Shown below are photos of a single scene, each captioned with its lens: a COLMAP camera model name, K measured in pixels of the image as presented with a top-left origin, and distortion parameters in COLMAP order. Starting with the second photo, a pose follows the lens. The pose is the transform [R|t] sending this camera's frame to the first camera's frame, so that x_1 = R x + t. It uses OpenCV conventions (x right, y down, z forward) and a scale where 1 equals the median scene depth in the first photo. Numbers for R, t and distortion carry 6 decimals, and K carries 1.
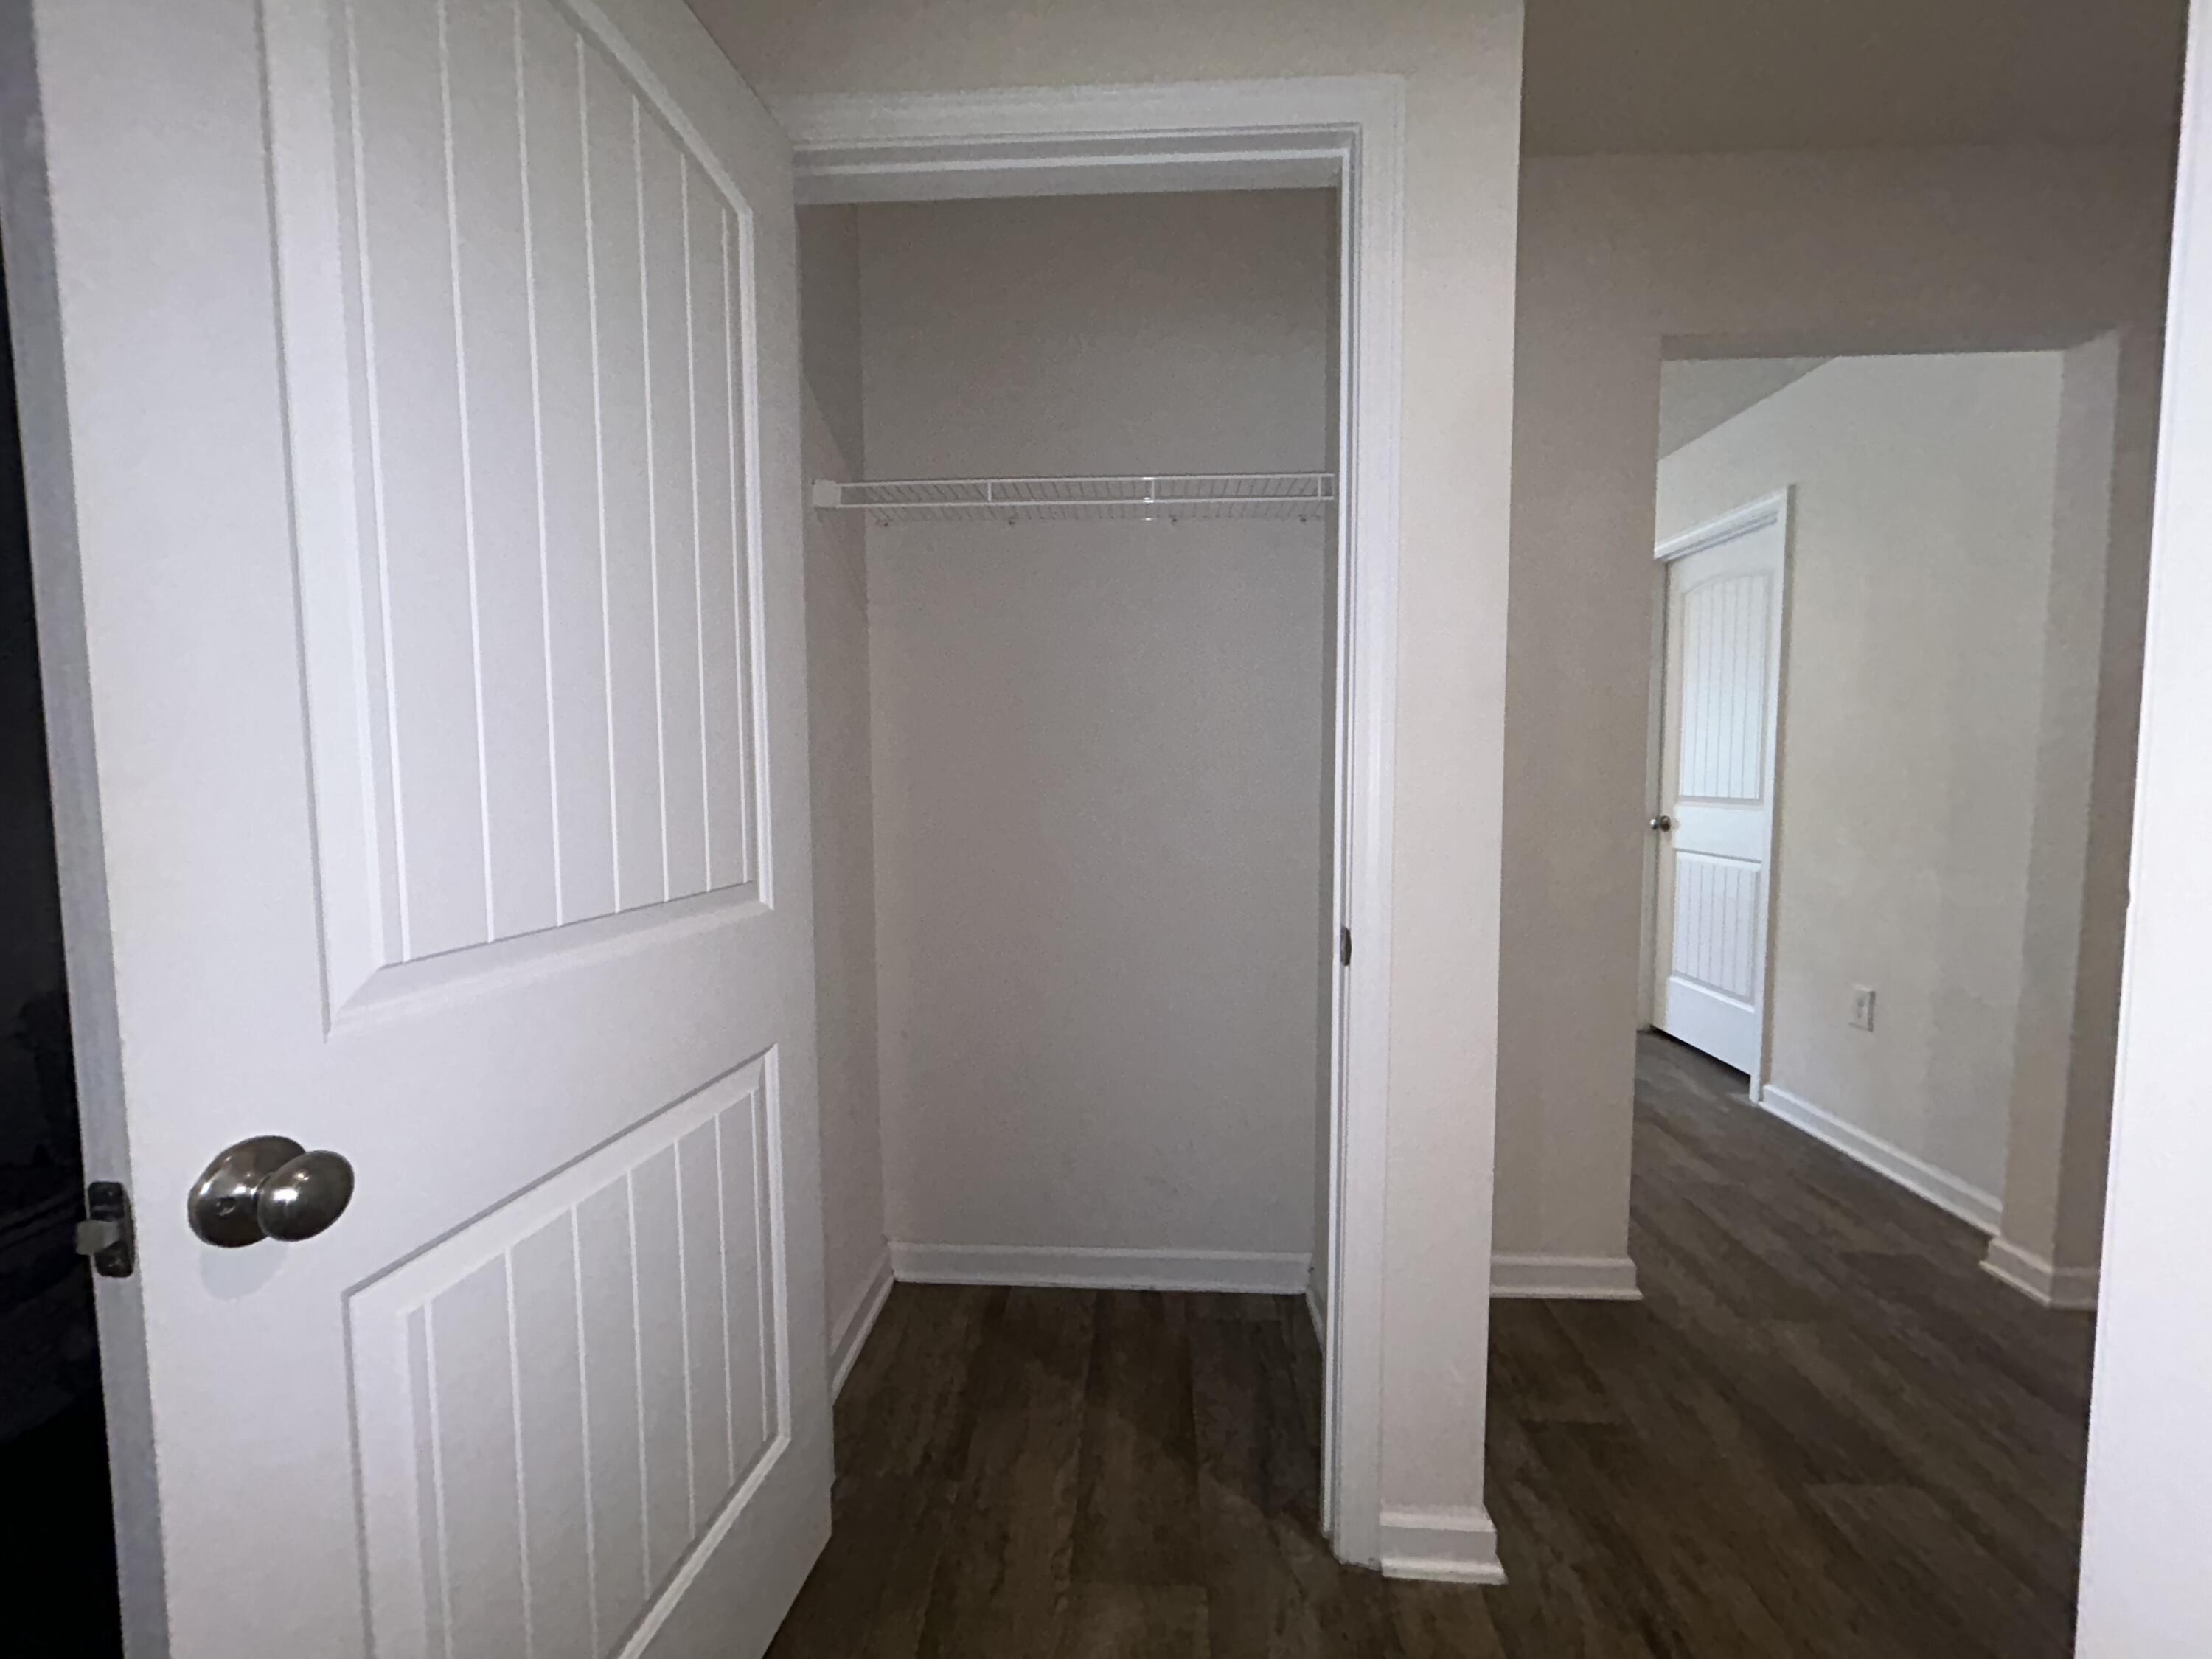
lens RADIAL K [[904.8, 0, 1117.0], [0, 904.8, 813.7], [0, 0, 1]] dist [0.000496, 0.000882]
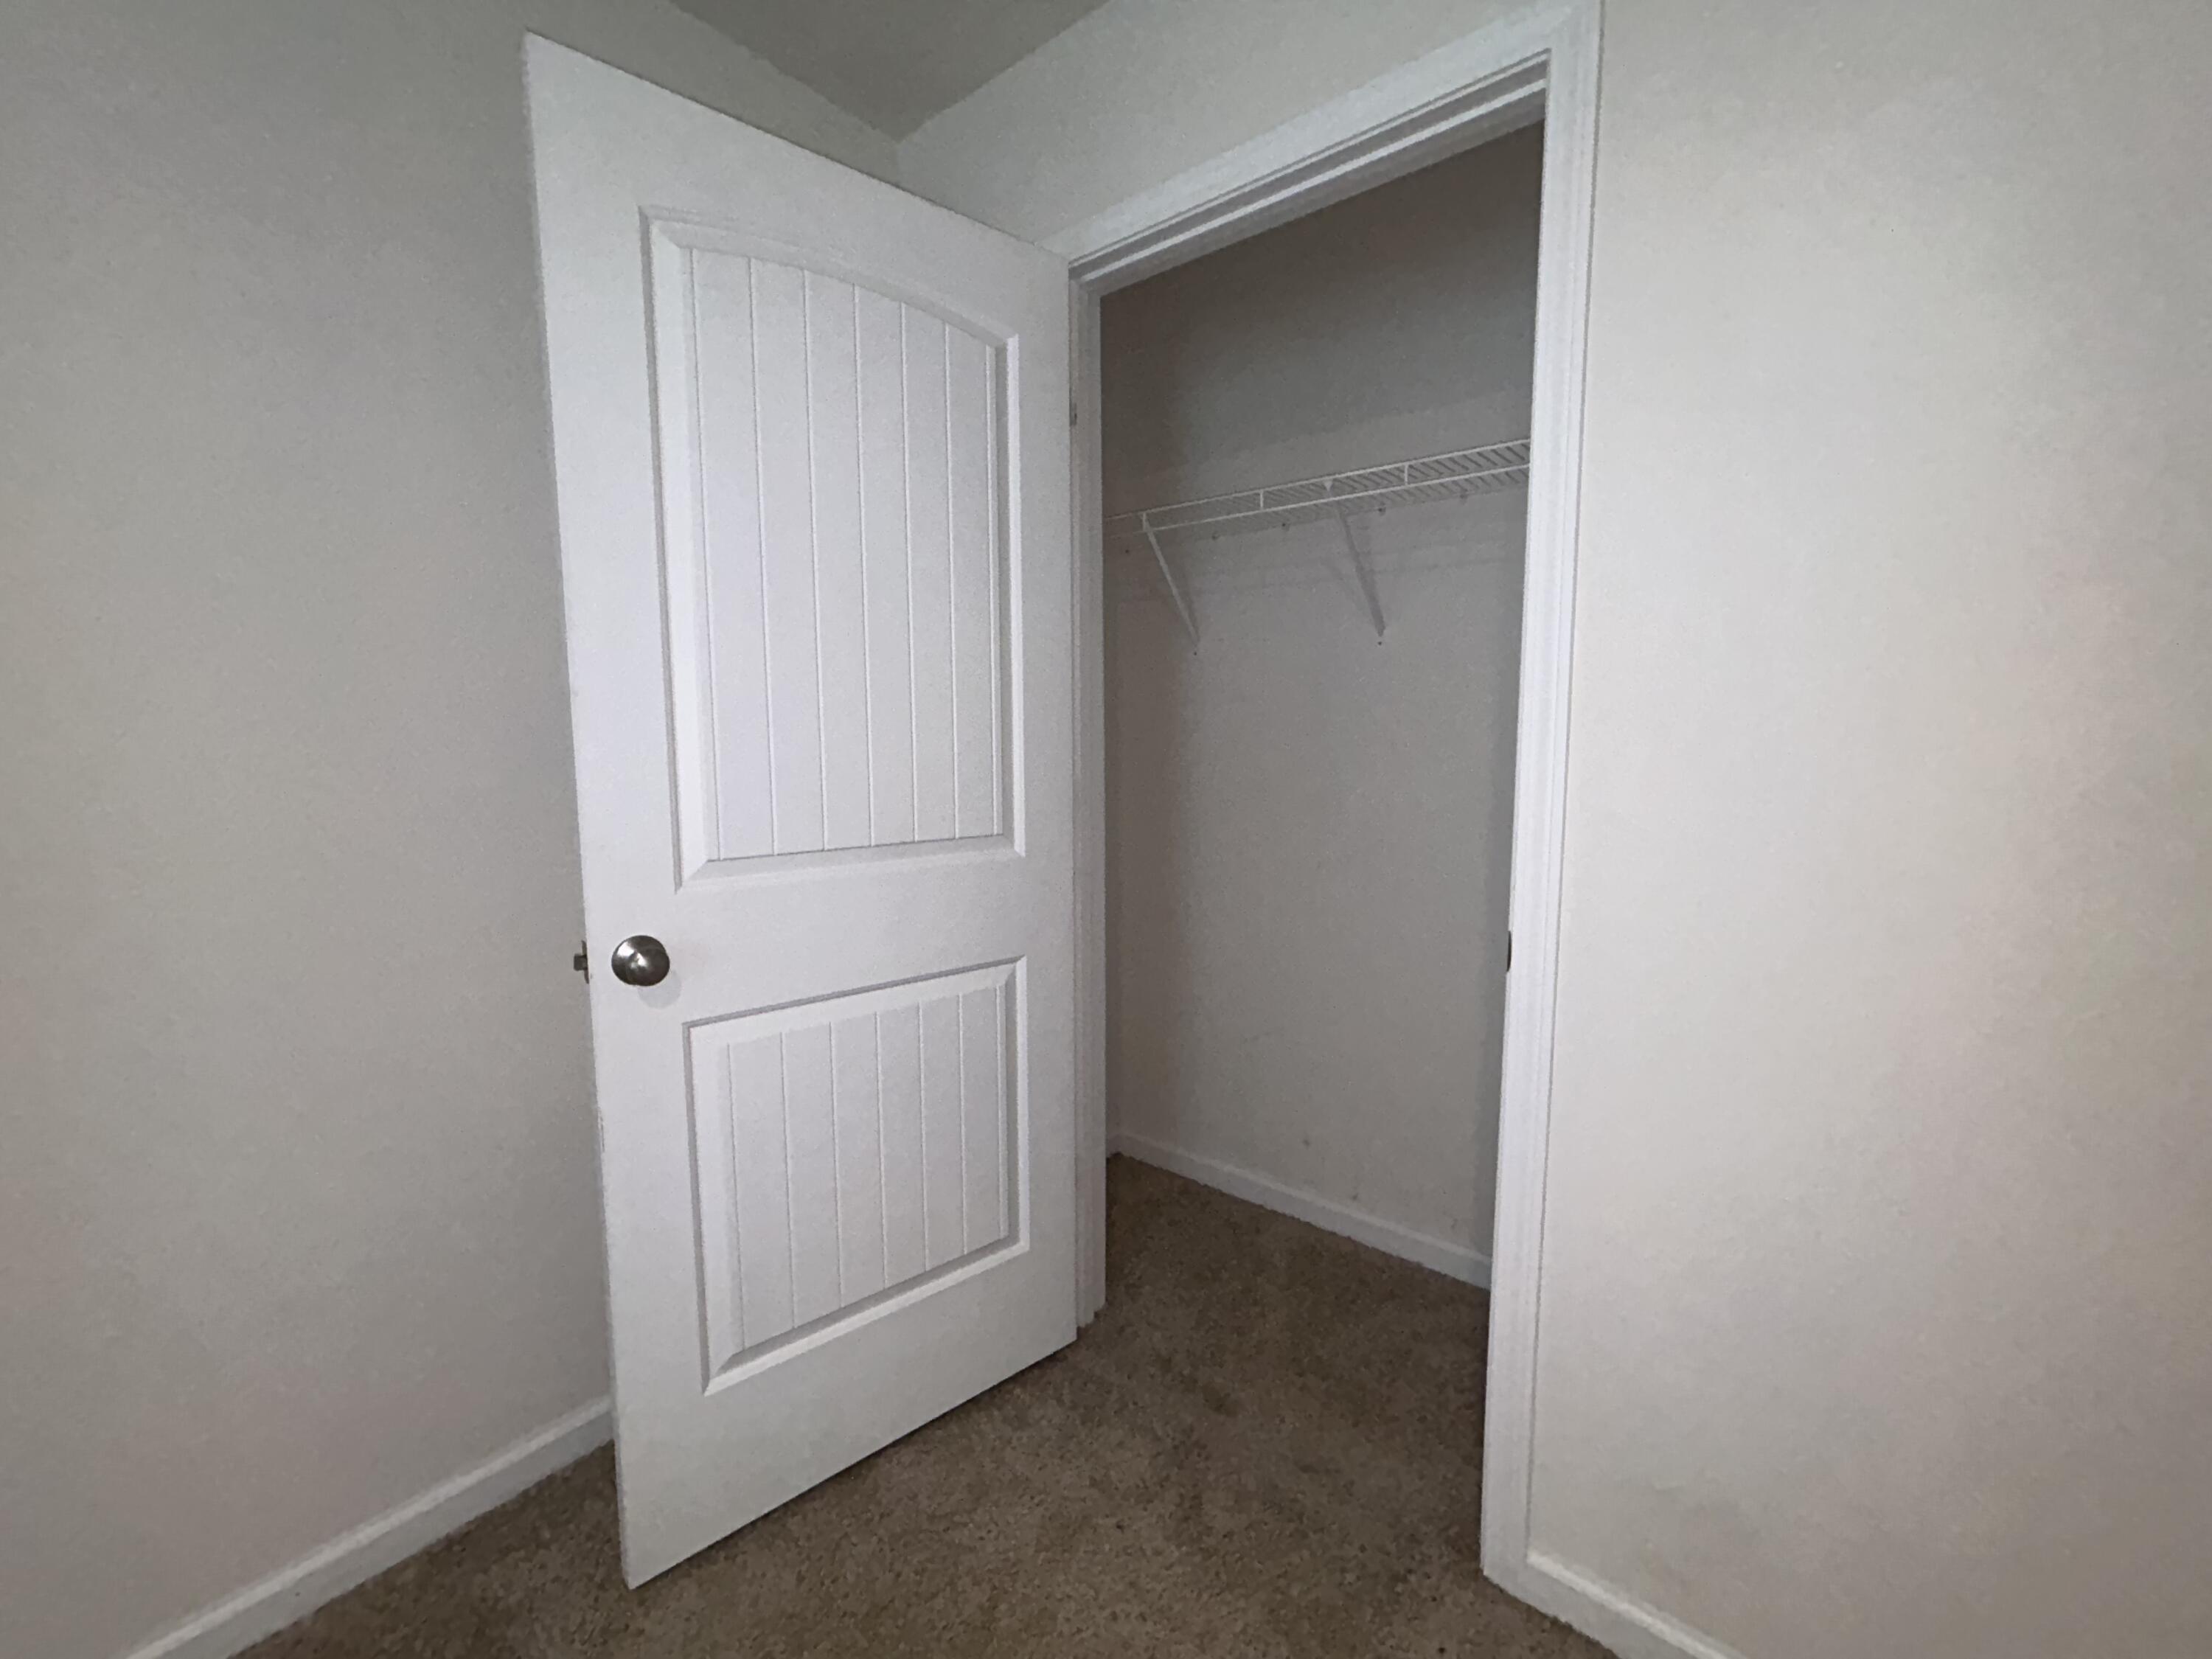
lens RADIAL K [[904.8, 0, 1111.5], [0, 904.8, 809.0], [0, 0, 1]] dist [0.000496, 0.000882]
pose [[0.803057, 0.042886, -0.594357, 0.520767], [-0.029954, 0.999051, 0.031614, -0.010887], [0.595149, -0.007585, 0.803579, -0.005200]]
